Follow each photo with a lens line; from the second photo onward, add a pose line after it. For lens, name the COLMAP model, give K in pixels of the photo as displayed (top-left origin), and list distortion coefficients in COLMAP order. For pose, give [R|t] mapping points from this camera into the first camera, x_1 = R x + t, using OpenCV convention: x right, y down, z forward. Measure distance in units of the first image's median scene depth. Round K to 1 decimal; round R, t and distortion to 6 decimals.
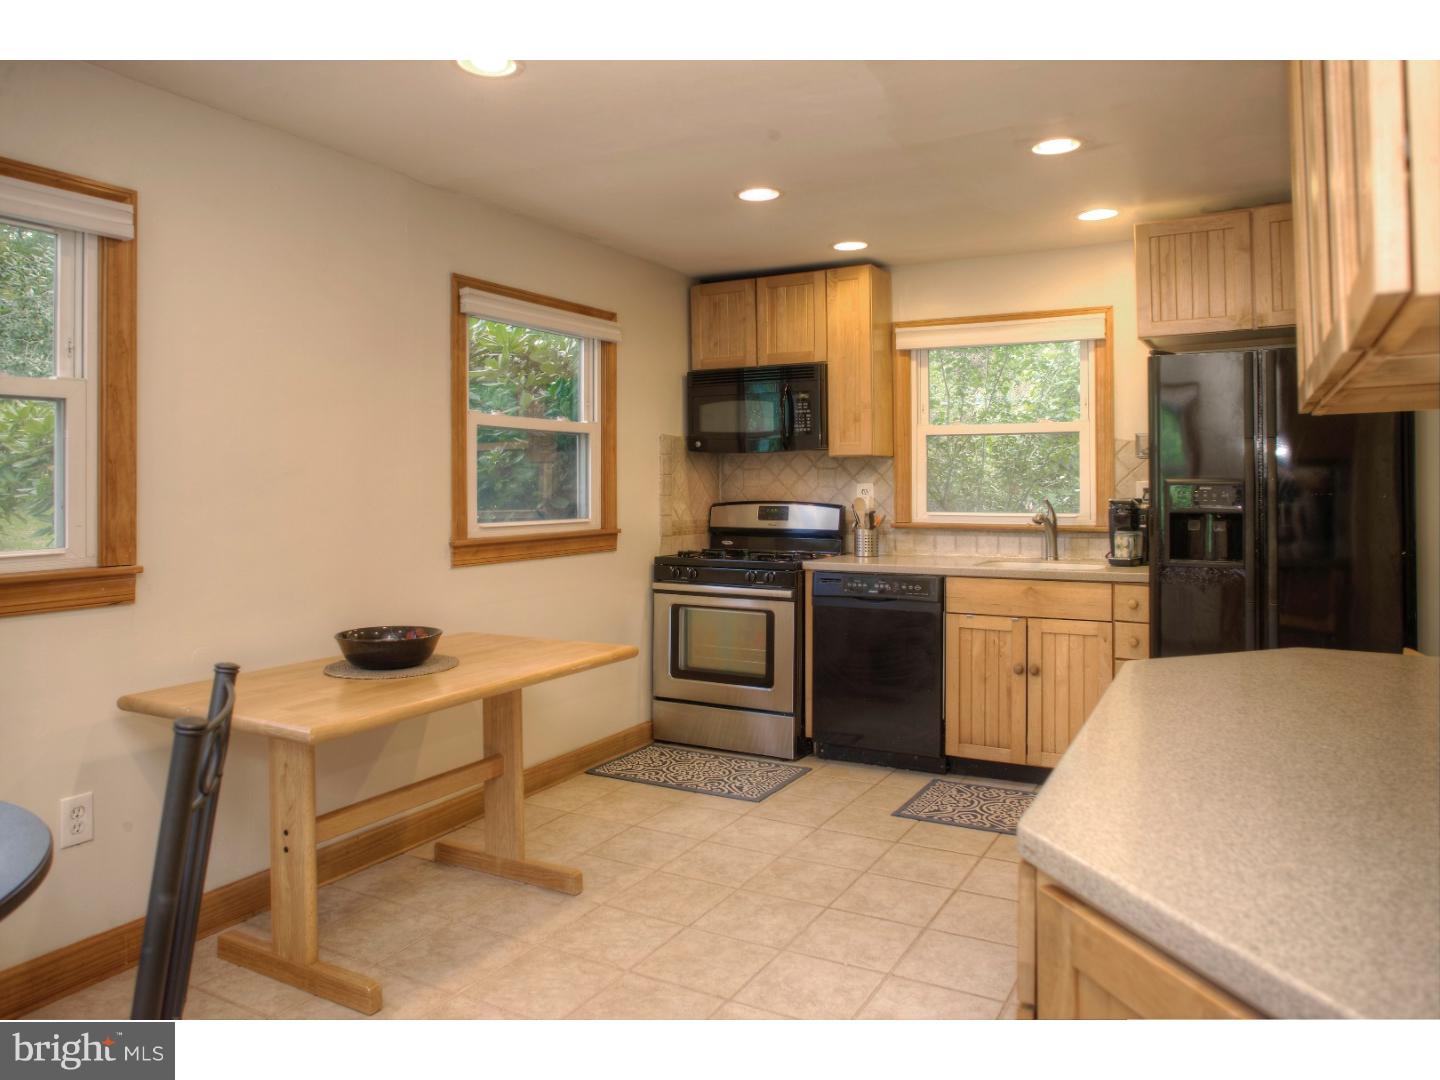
lens RADIAL K [[1003.1, 0, 723.2], [0, 1003.1, 474.8], [0, 0, 1]] dist [-0.065361, 0.046524]
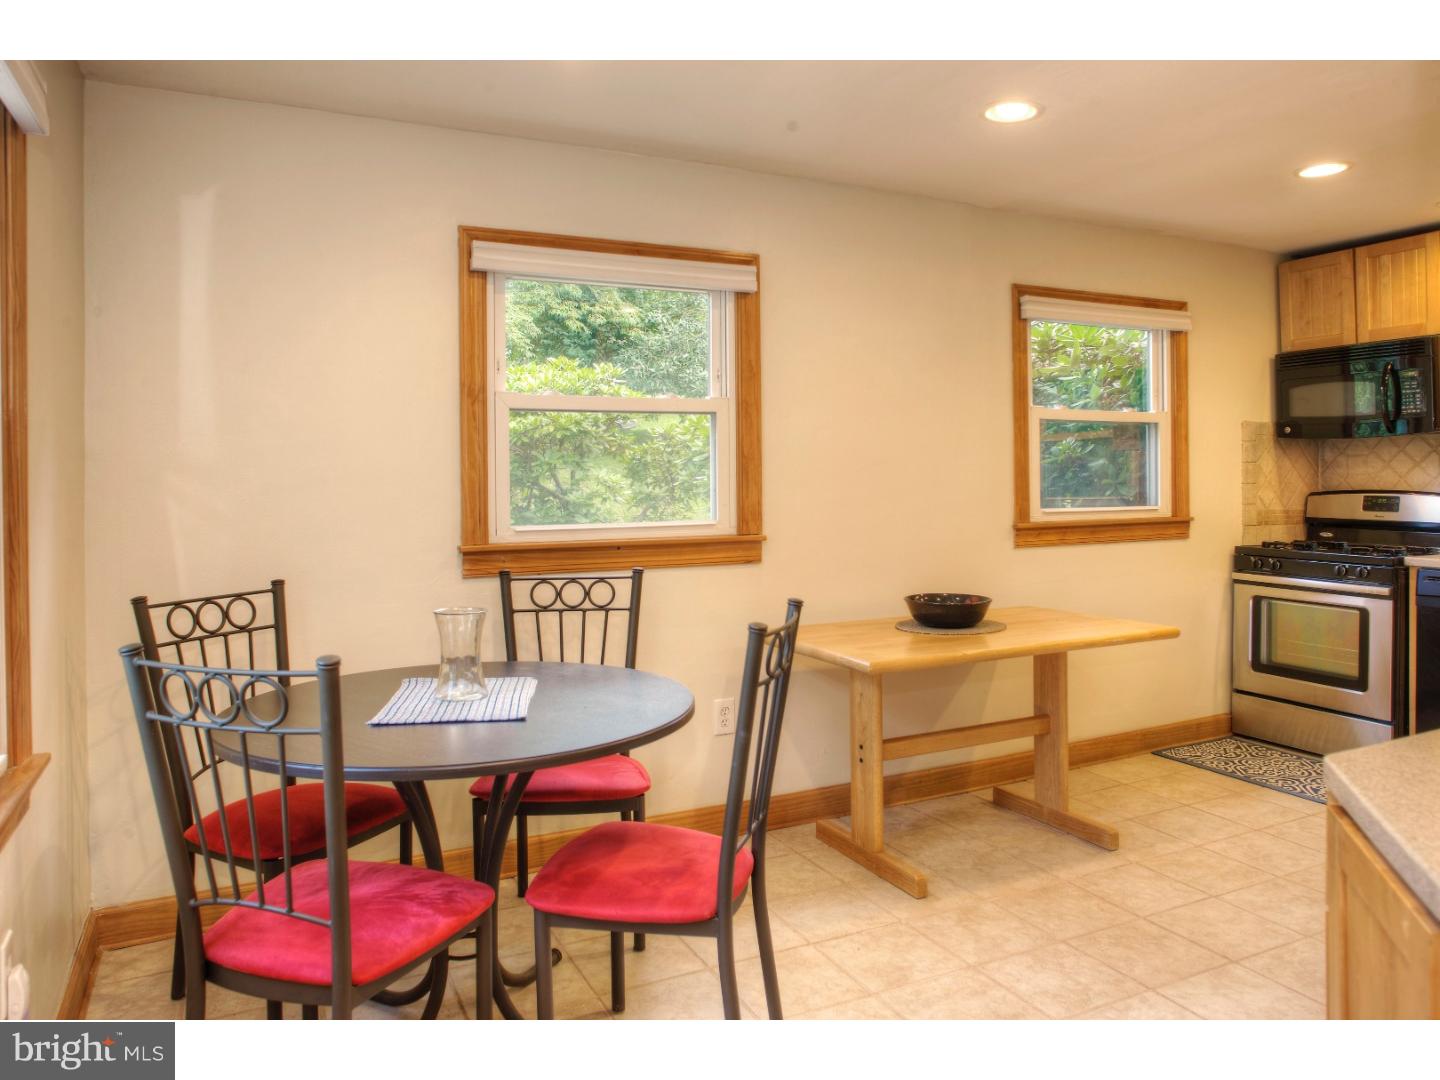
lens RADIAL K [[1003.1, 0, 723.2], [0, 1003.1, 474.8], [0, 0, 1]] dist [-0.065361, 0.046524]
pose [[0.820378, -0.001102, -0.571821, 0.094142], [0.008284, 0.999916, 0.009958, -0.002344], [0.571762, -0.012906, 0.820318, -0.098635]]
